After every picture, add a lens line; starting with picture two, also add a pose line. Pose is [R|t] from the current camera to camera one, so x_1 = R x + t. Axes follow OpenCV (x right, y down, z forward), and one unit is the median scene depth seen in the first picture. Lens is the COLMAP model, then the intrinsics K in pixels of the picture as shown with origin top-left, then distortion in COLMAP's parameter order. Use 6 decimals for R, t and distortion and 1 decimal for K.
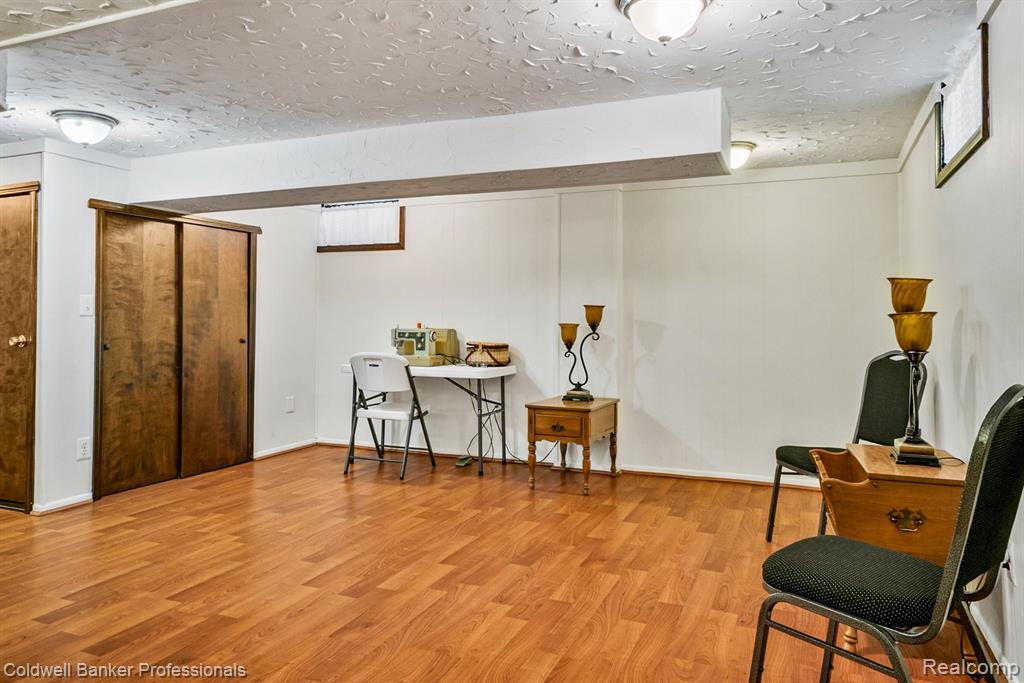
lens RADIAL K [[707.1, 0, 490.6], [0, 707.1, 321.9], [0, 0, 1]] dist [0.034957, -0.024070]
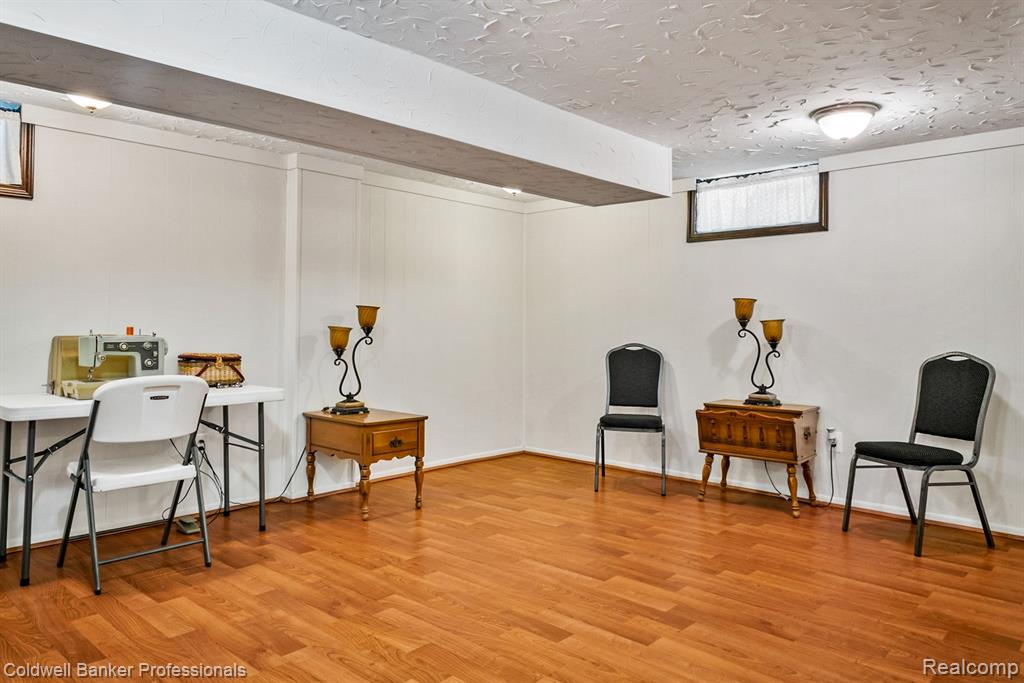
lens RADIAL K [[707.1, 0, 509.1], [0, 707.1, 336.0], [0, 0, 1]] dist [0.034957, -0.024070]
pose [[0.330162, -0.016360, 0.943782, -0.655565], [-0.000786, 0.999845, 0.017607, -0.001773], [-0.943924, -0.006555, 0.330098, 0.530478]]
